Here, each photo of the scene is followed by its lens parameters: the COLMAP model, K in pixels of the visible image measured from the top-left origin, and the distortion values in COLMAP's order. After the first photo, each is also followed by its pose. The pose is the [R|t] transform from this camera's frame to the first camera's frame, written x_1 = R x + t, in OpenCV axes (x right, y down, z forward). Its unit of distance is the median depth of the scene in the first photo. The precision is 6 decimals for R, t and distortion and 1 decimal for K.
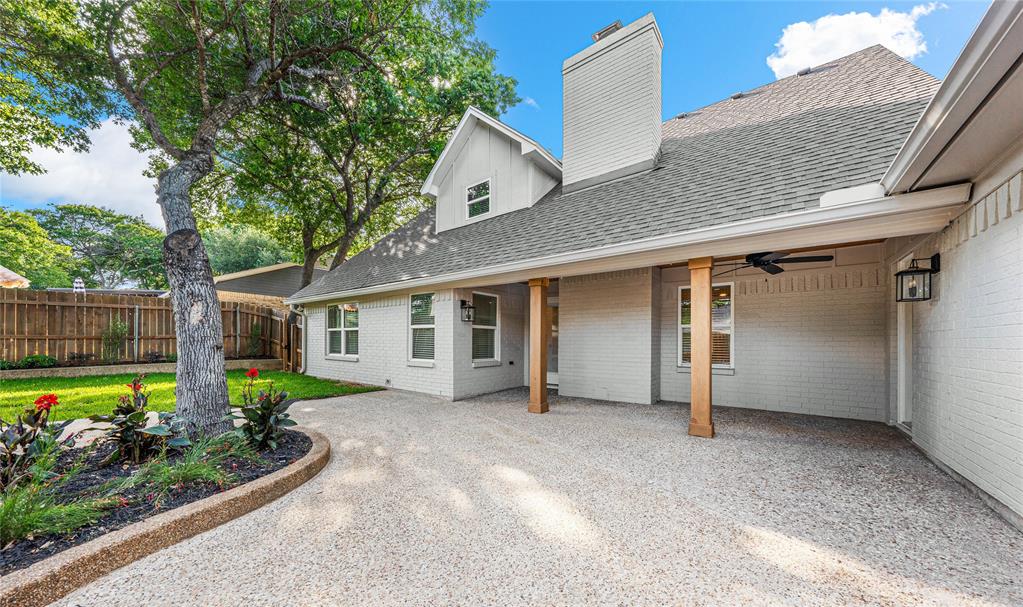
lens RADIAL K [[348.2, 0, 505.3], [0, 348.2, 340.6], [0, 0, 1]] dist [-0.000719, 0.000018]
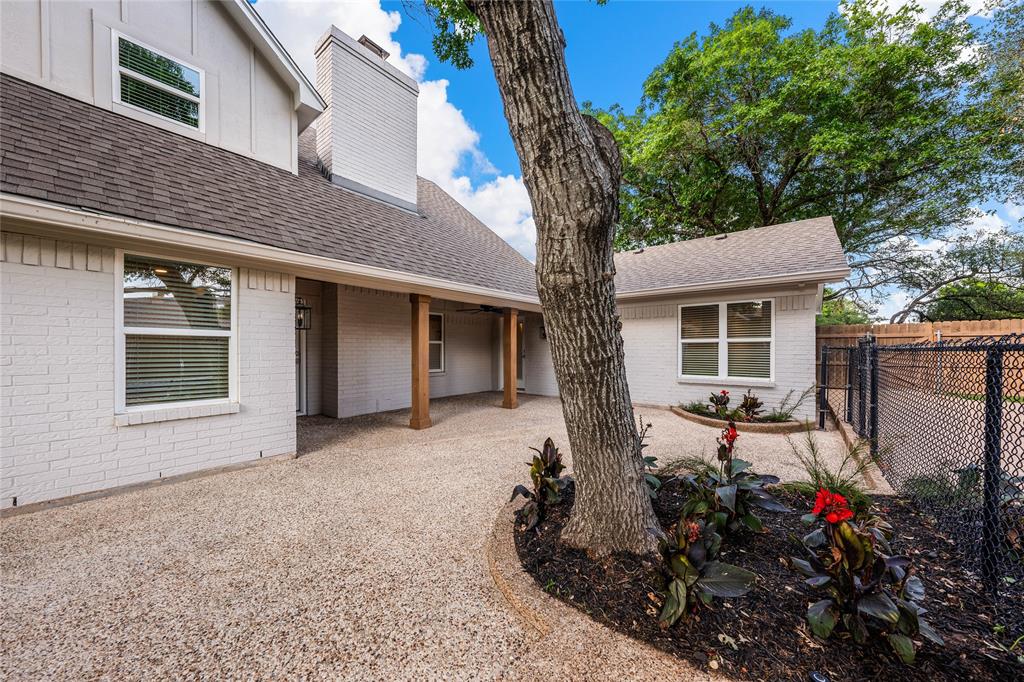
lens RADIAL K [[358.2, 0, 510.2], [0, 358.2, 347.5], [0, 0, 1]] dist [-0.000867, -0.000108]
pose [[0.013478, -0.002109, 0.999907, -0.689542], [-0.004650, 0.999987, 0.002172, -0.022490], [-0.999898, -0.004679, 0.013468, 0.540114]]
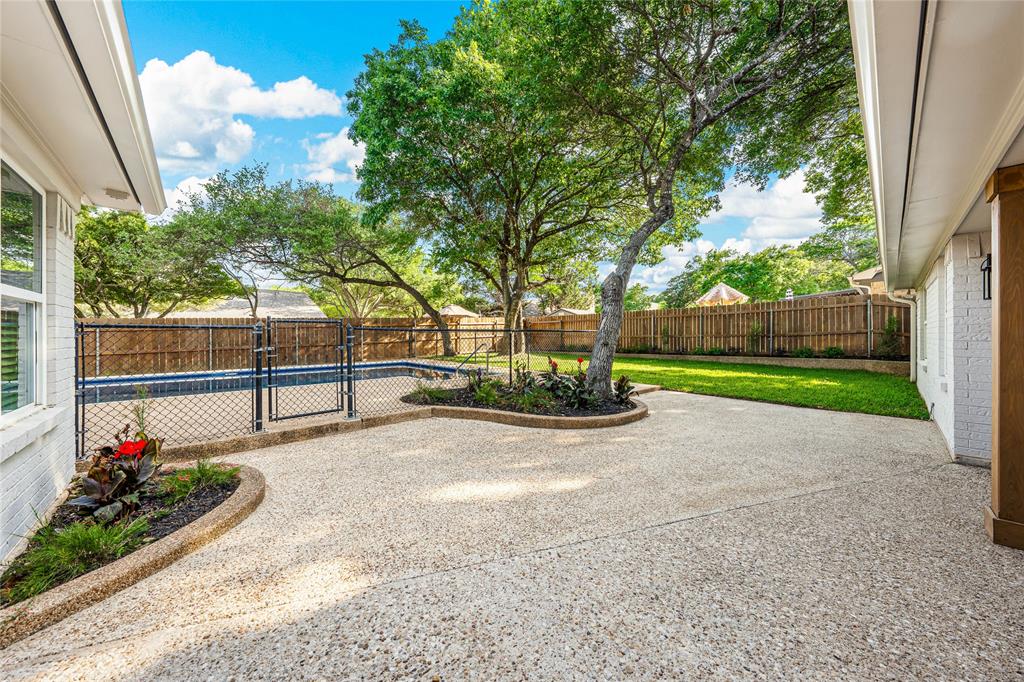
lens RADIAL K [[347.6, 0, 512.9], [0, 347.6, 334.8], [0, 0, 1]] dist [-0.003822, 0.000587]
pose [[-0.162000, -0.007719, -0.986761, 0.392853], [0.004180, 0.999955, -0.008508, -0.005777], [0.986782, -0.005503, -0.161960, 0.402797]]
